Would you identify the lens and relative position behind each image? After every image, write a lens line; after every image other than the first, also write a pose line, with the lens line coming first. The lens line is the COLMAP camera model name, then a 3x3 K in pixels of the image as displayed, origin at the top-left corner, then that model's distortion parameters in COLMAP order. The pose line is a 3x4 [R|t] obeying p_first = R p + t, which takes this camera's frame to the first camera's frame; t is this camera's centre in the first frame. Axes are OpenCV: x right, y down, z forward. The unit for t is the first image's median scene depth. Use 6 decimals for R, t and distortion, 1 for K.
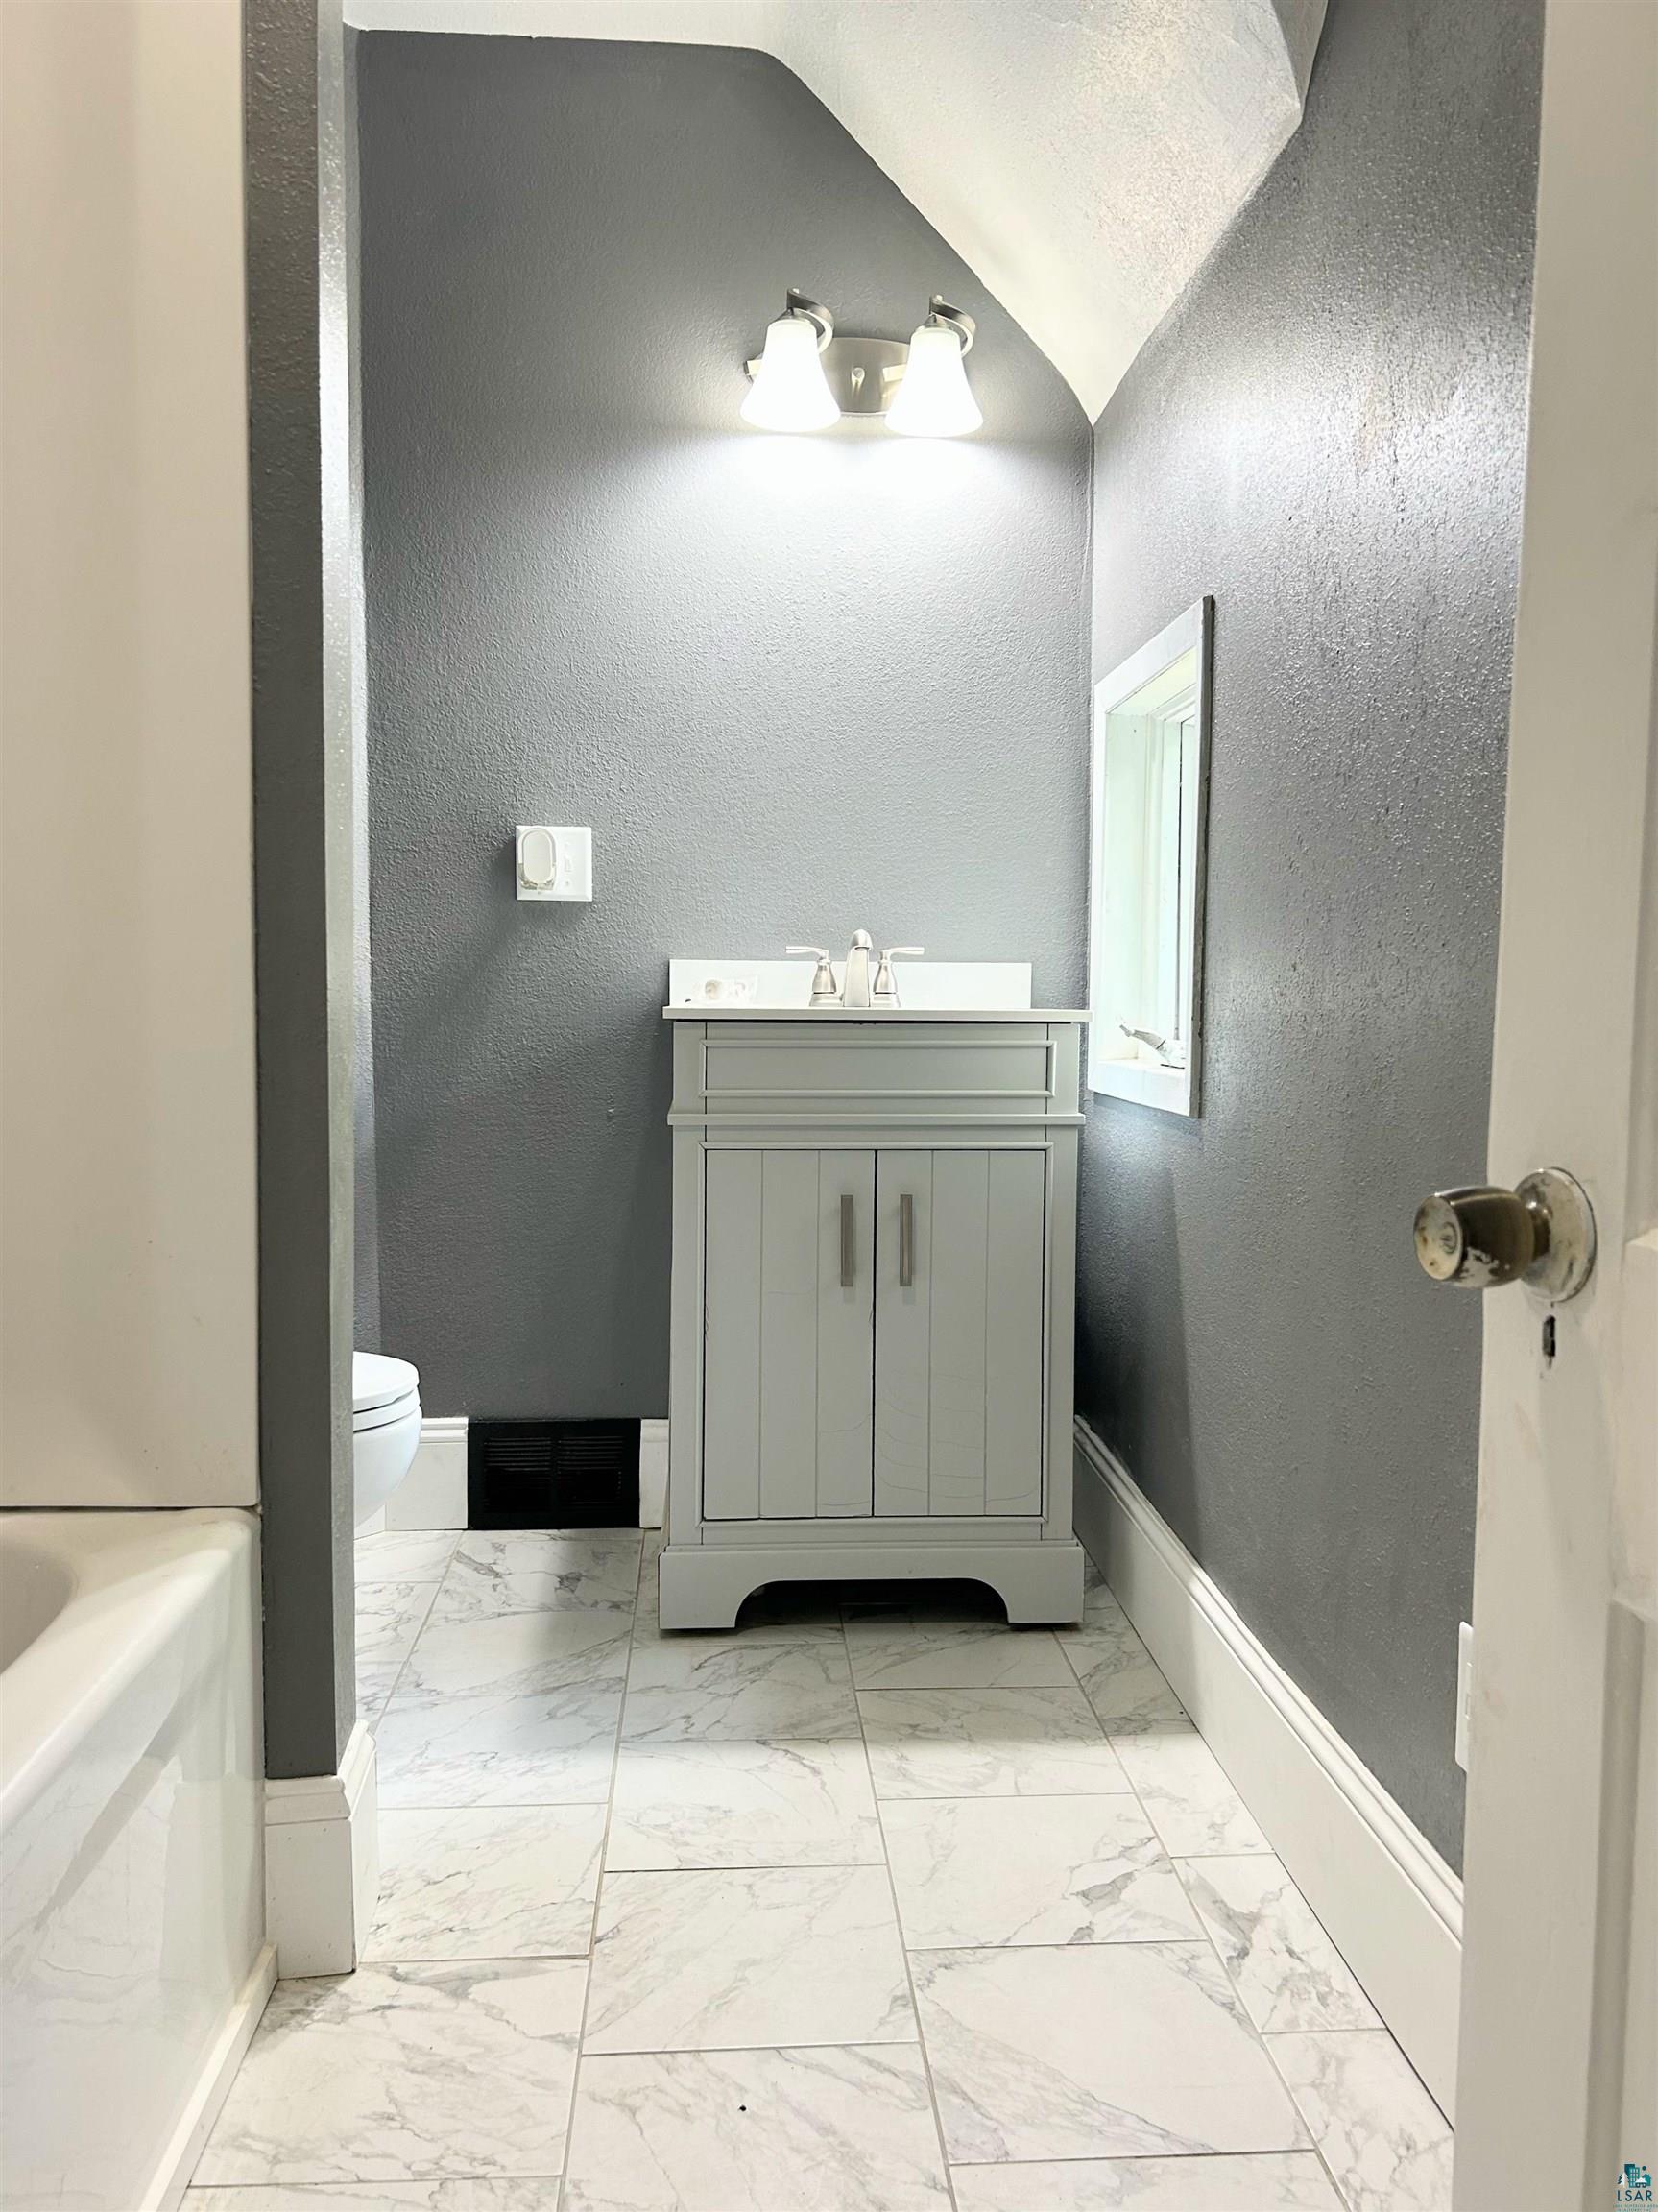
lens RADIAL K [[1734.9, 0, 844.4], [0, 1734.9, 1113.9], [0, 0, 1]] dist [0.051547, -0.013235]
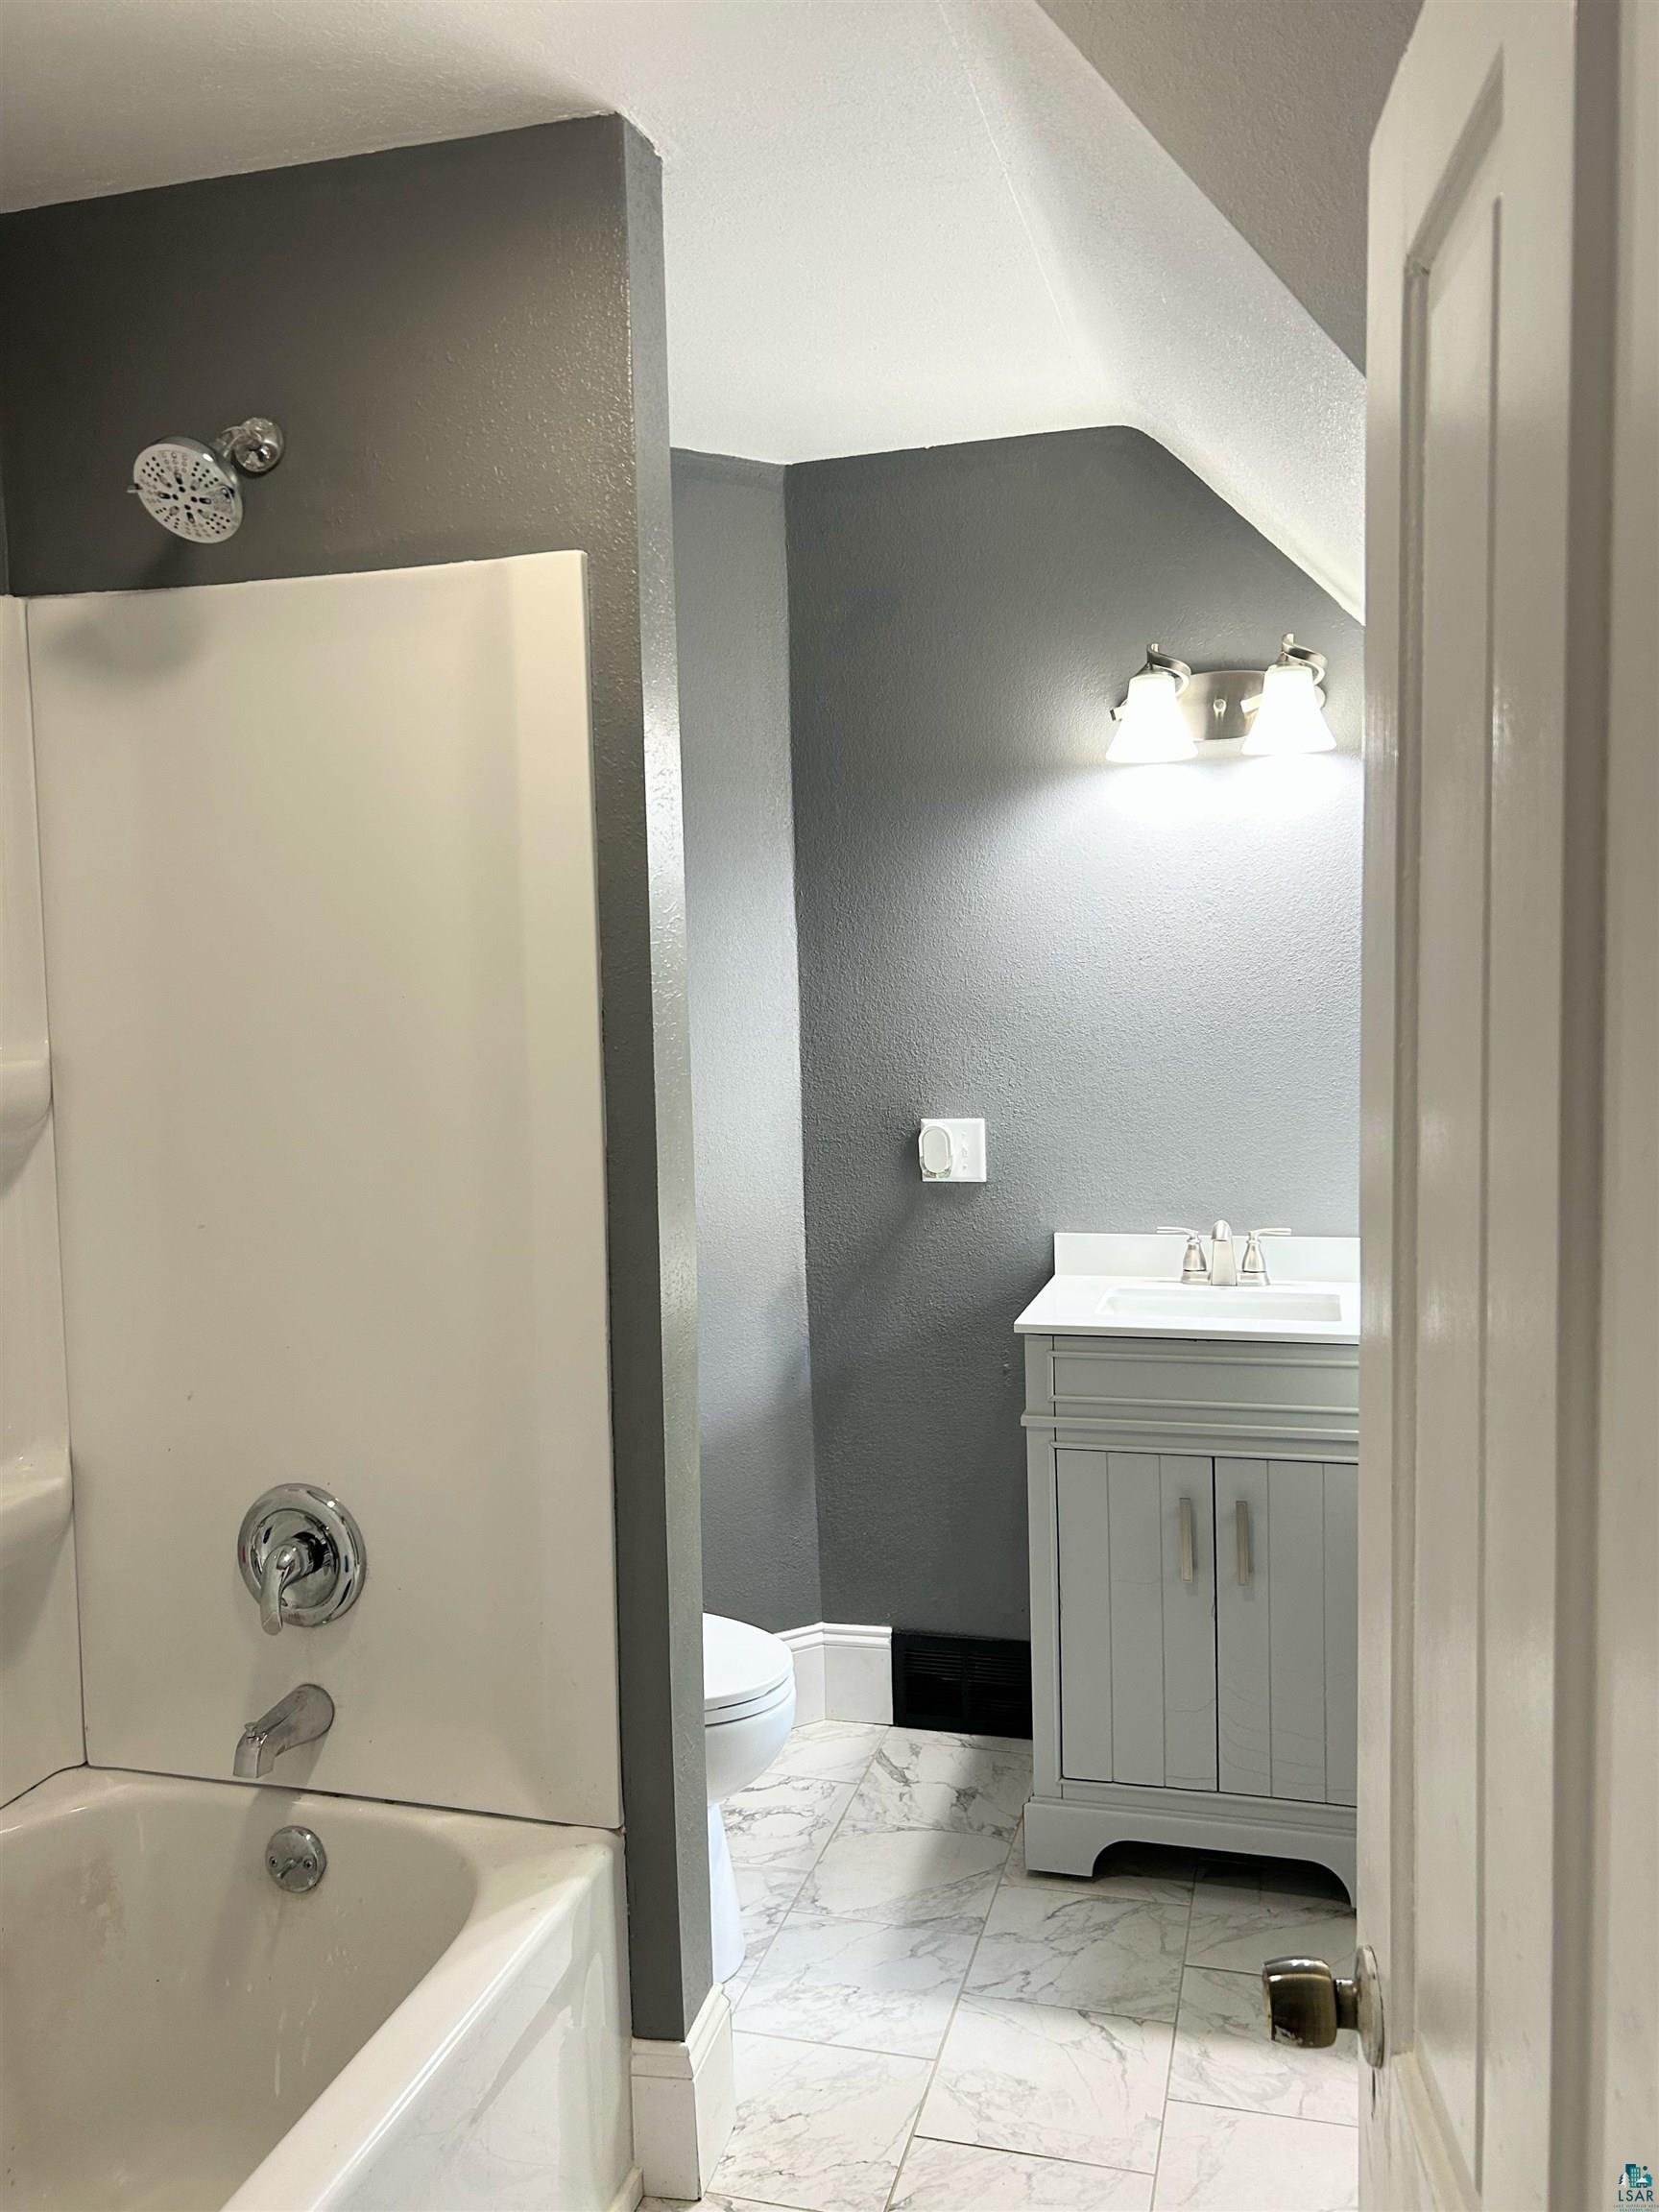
lens RADIAL K [[1734.9, 0, 844.9], [0, 1734.9, 1113.9], [0, 0, 1]] dist [0.051547, -0.013235]
pose [[0.942911, -0.009857, -0.332900, 0.173643], [0.010615, 0.999944, 0.000460, -0.204134], [0.332876, -0.003968, 0.942962, -0.112336]]
